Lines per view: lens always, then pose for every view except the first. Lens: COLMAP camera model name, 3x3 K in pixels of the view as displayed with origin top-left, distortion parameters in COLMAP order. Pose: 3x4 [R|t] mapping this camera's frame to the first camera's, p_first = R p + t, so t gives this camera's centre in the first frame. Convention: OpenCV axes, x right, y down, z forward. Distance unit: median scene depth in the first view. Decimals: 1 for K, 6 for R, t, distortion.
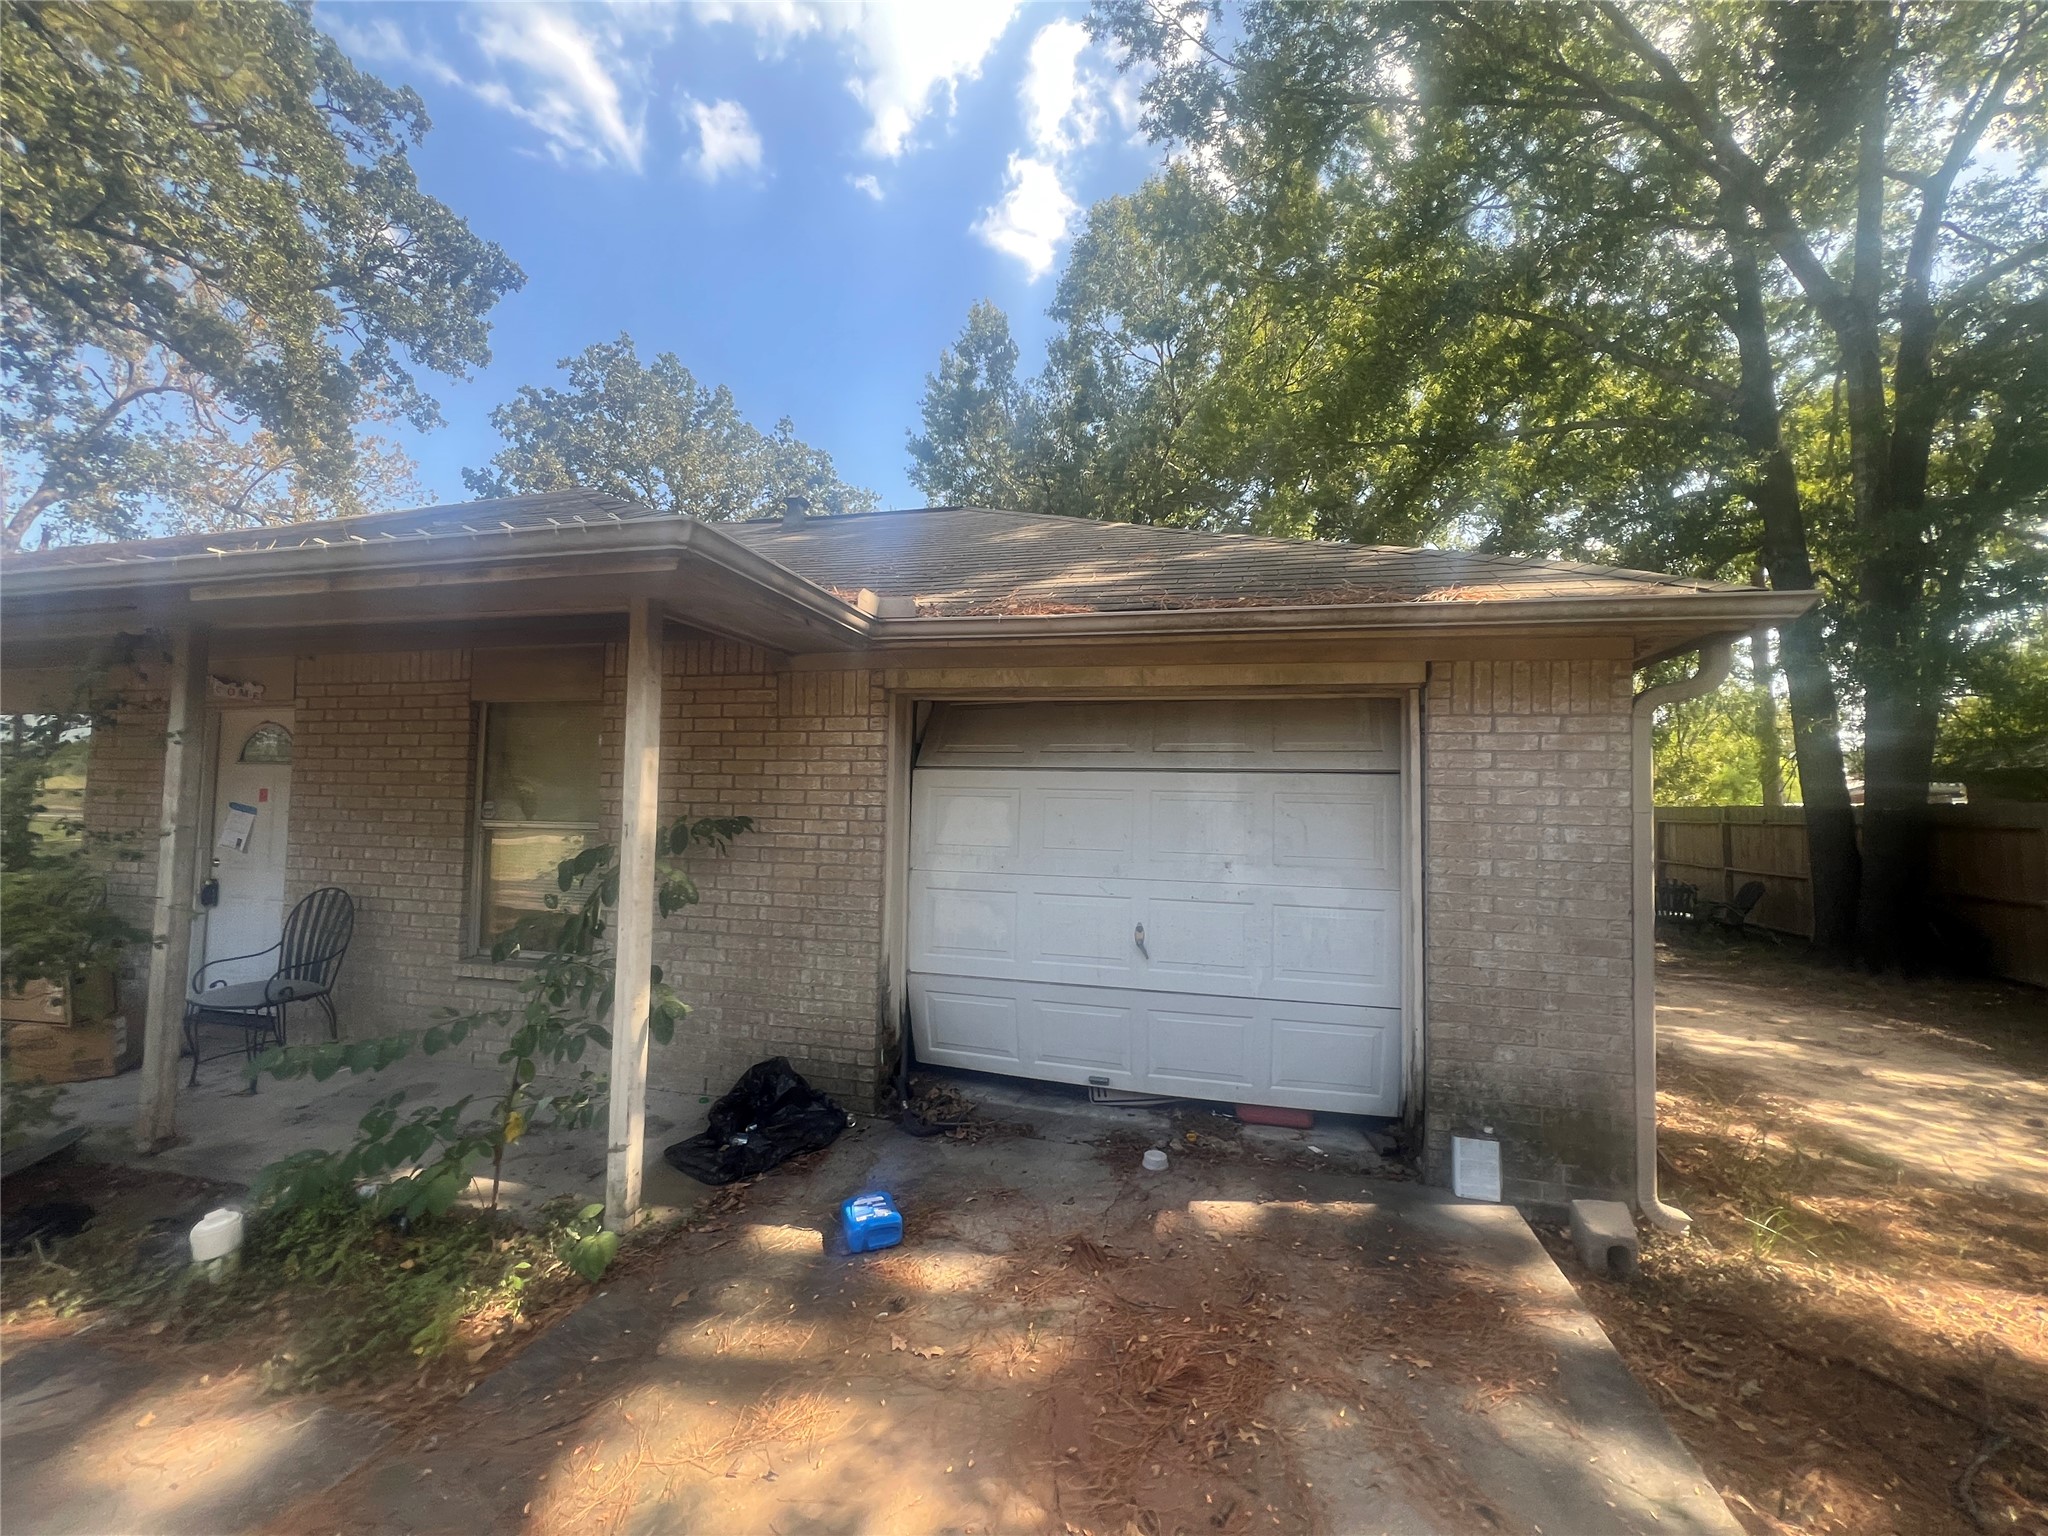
lens RADIAL K [[839.7, 0, 1022.5], [0, 839.7, 764.7], [0, 0, 1]] dist [0.000859, -0.000126]
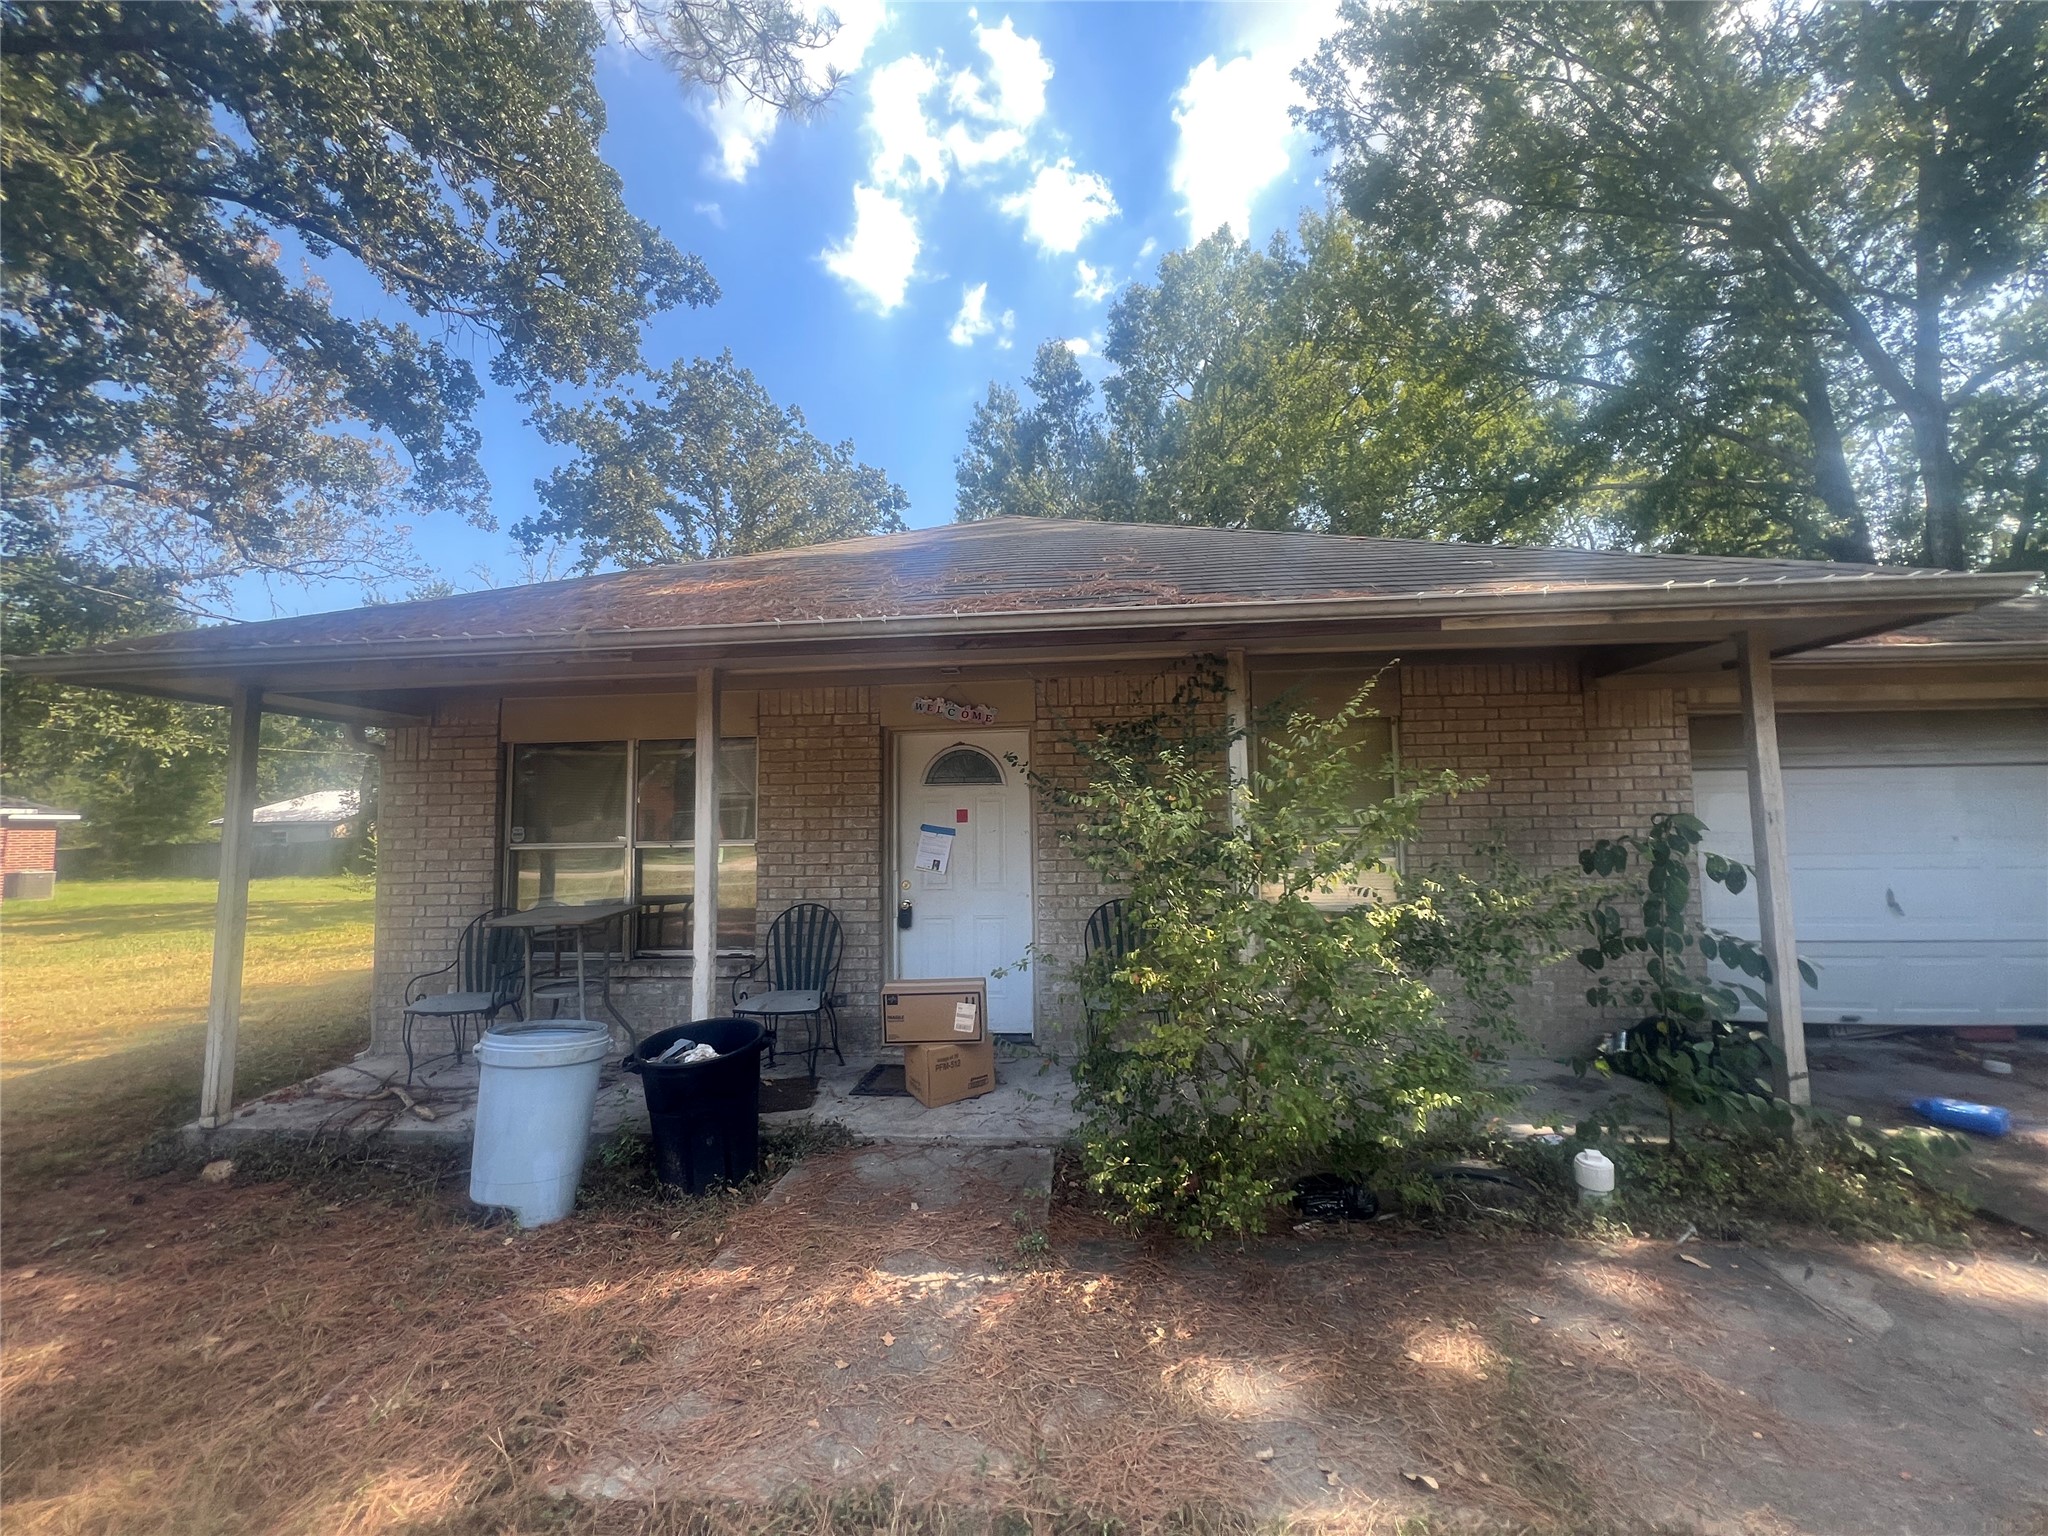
lens RADIAL K [[817.3, 0, 1021.9], [0, 817.3, 768.9], [0, 0, 1]] dist [-0.003666, -0.000083]
pose [[0.984860, -0.024124, 0.171665, -1.267309], [0.026449, 0.999587, -0.011272, -0.009503], [-0.171322, 0.015641, 0.985091, 0.022509]]
